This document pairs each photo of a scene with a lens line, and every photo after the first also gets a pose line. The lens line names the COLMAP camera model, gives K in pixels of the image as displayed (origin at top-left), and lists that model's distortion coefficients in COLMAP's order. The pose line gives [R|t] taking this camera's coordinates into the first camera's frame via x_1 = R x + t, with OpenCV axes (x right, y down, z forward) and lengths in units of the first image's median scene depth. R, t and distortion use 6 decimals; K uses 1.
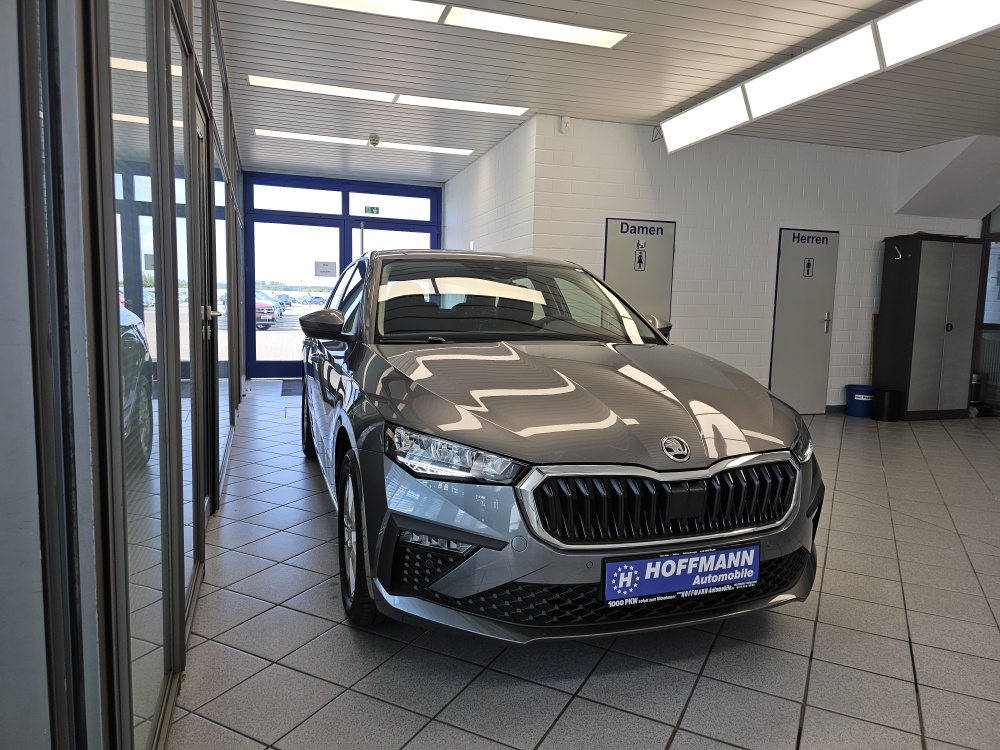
lens RADIAL K [[729.7, 0, 481.8], [0, 729.7, 377.8], [0, 0, 1]] dist [0.078028, -0.103542]
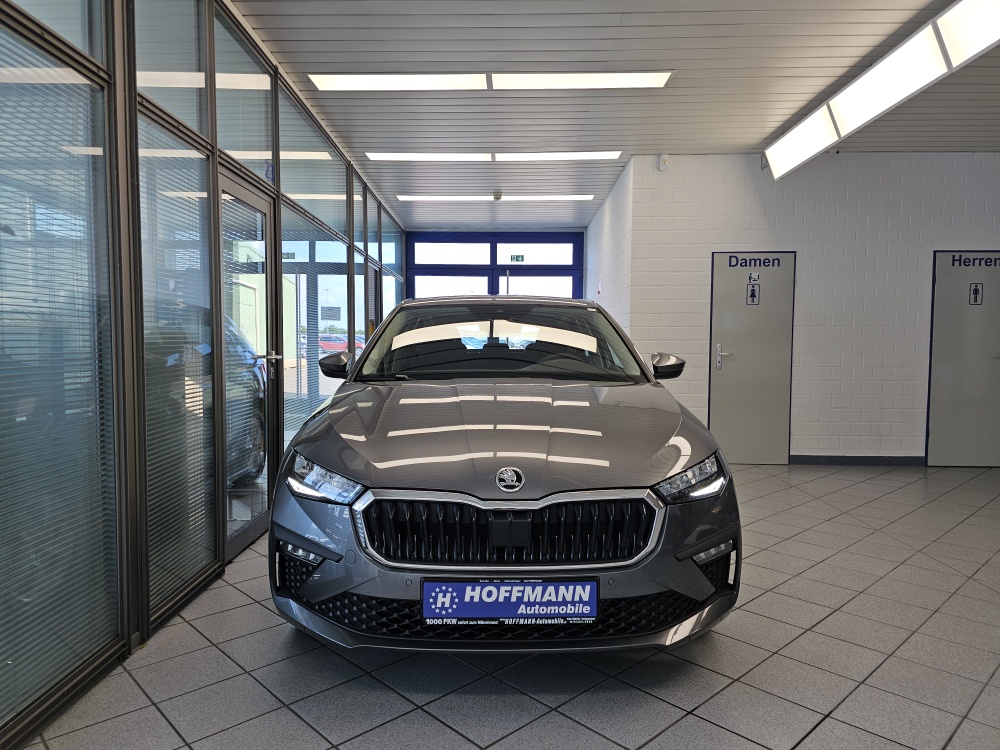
lens RADIAL K [[729.7, 0, 481.8], [0, 729.7, 377.8], [0, 0, 1]] dist [0.078028, -0.103542]
pose [[0.935134, -0.004140, -0.354269, 0.593798], [-0.015917, 0.998431, -0.053682, 0.007781], [0.353935, 0.055839, 0.933602, 0.003668]]
